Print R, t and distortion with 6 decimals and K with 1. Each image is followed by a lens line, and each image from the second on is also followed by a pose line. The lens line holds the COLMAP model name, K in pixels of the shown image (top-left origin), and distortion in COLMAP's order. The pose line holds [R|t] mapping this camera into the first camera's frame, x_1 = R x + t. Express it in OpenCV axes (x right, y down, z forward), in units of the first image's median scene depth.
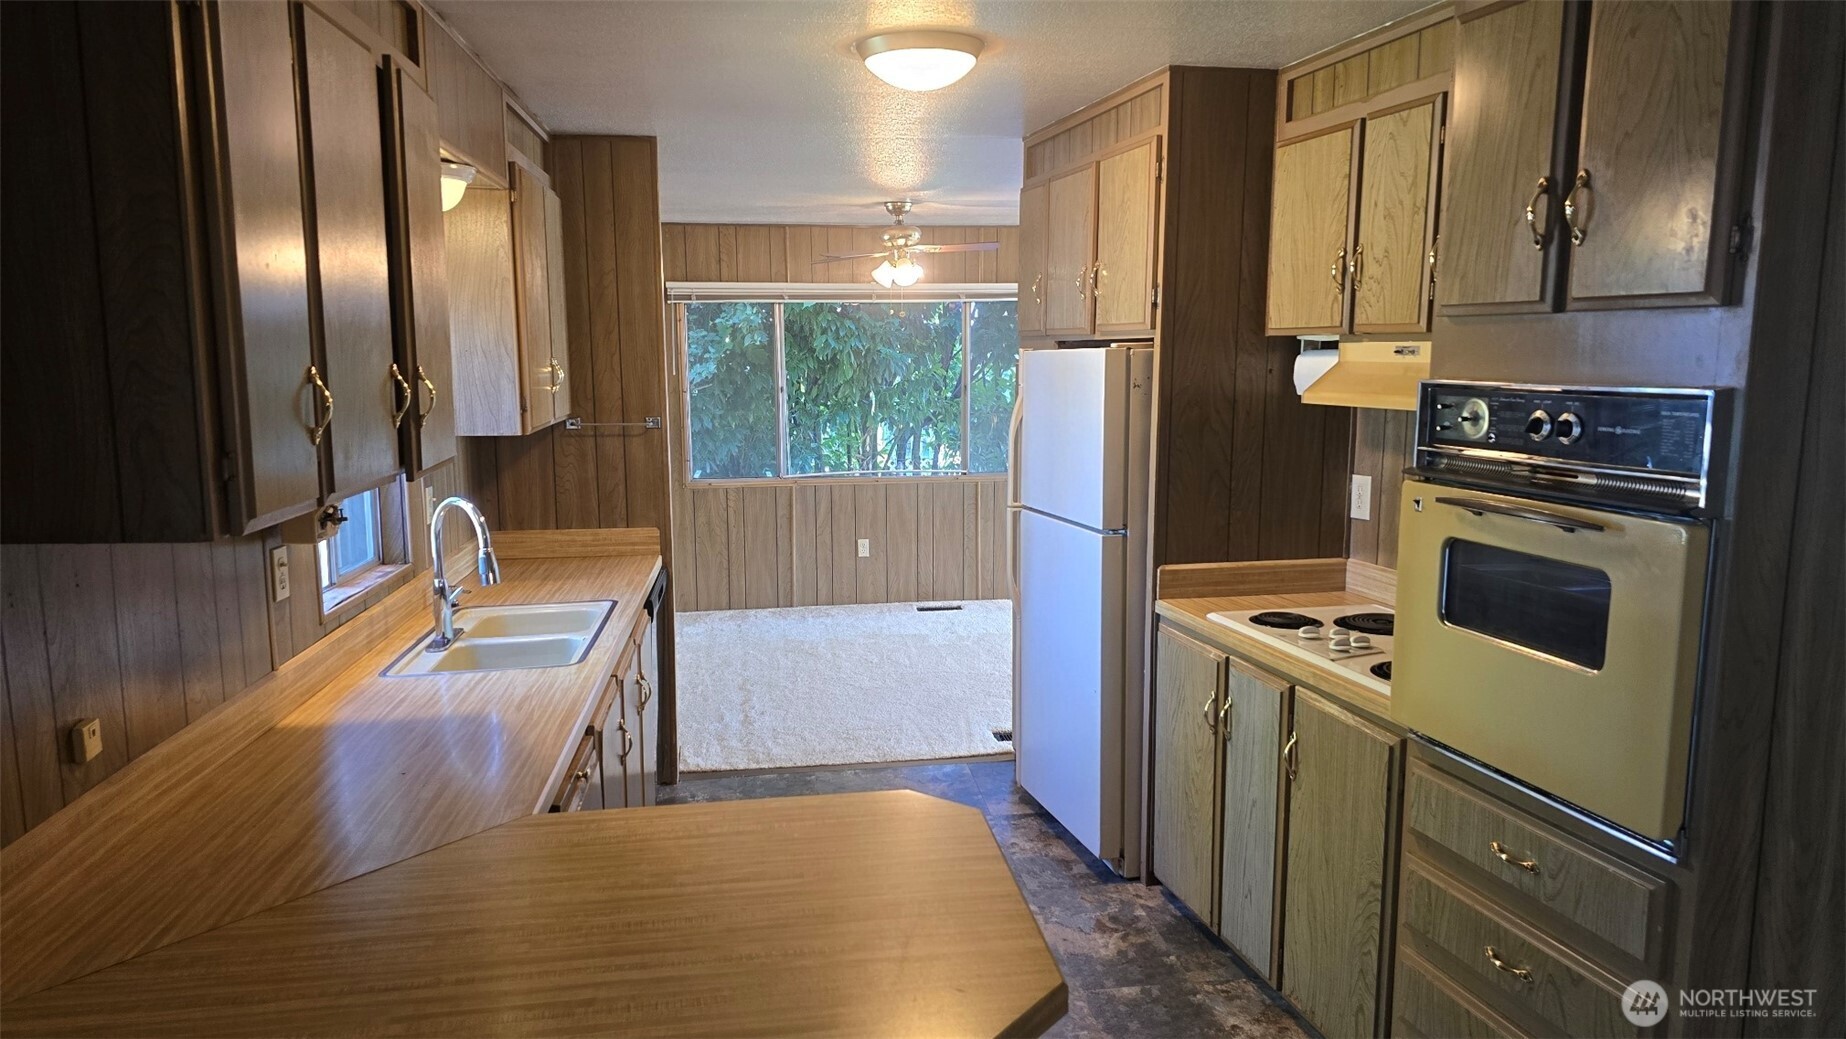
lens RADIAL K [[1198.9, 0, 928.2], [0, 1198.9, 545.7], [0, 0, 1]] dist [0.087747, -0.000531]
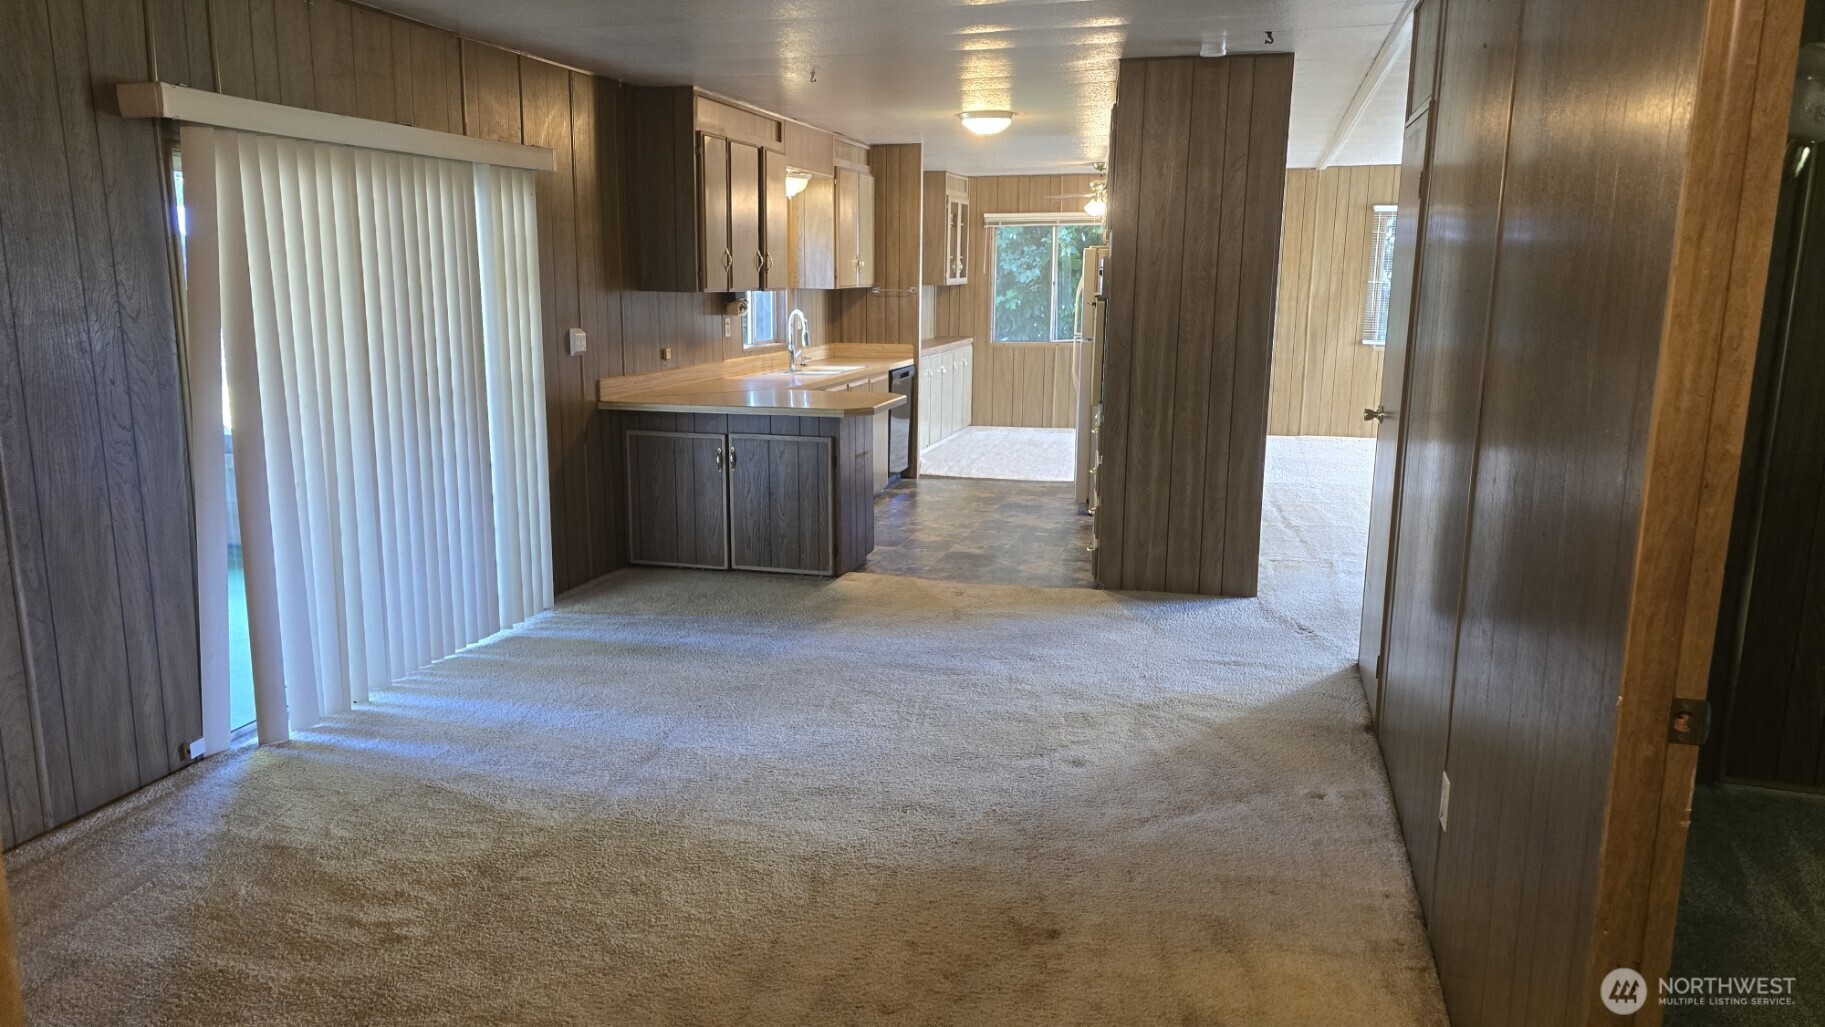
lens RADIAL K [[1213.1, 0, 912.5], [0, 1213.1, 513.5], [0, 0, 1]] dist [0.168660, -0.000037]
pose [[0.909237, 0.084878, -0.407535, 0.629558], [-0.072259, 0.996311, 0.046288, 0.173820], [0.409960, -0.012639, 0.912016, -0.844320]]
